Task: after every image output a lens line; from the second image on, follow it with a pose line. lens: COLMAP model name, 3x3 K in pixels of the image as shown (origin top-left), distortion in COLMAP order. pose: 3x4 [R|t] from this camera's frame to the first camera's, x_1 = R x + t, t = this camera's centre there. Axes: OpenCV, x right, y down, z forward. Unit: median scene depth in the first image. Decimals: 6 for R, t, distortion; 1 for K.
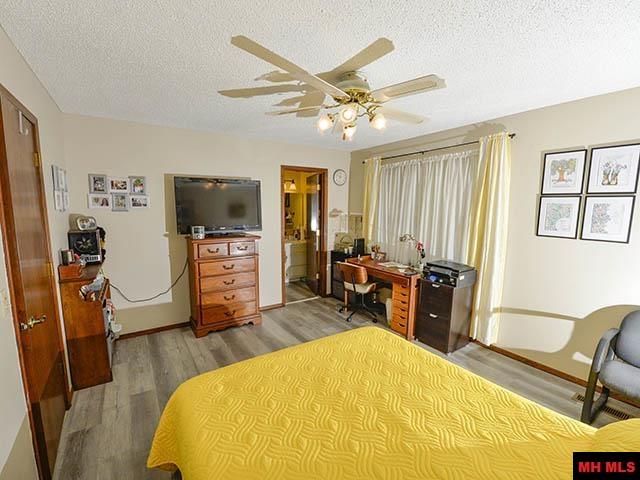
lens RADIAL K [[279.1, 0, 321.6], [0, 279.1, 242.5], [0, 0, 1]] dist [-0.035724, -0.000557]
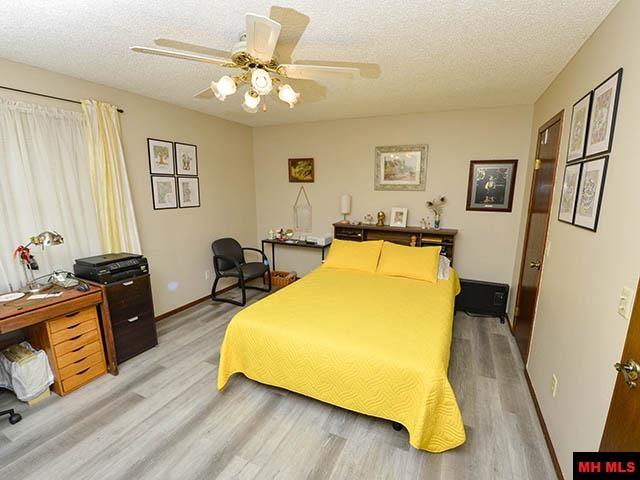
lens RADIAL K [[279.1, 0, 322.6], [0, 279.1, 241.0], [0, 0, 1]] dist [-0.035724, -0.000557]
pose [[-0.483853, -0.182801, 0.855845, -0.649083], [0.090897, 0.962155, 0.256896, -0.145589], [-0.870416, 0.202094, -0.448926, 1.023212]]
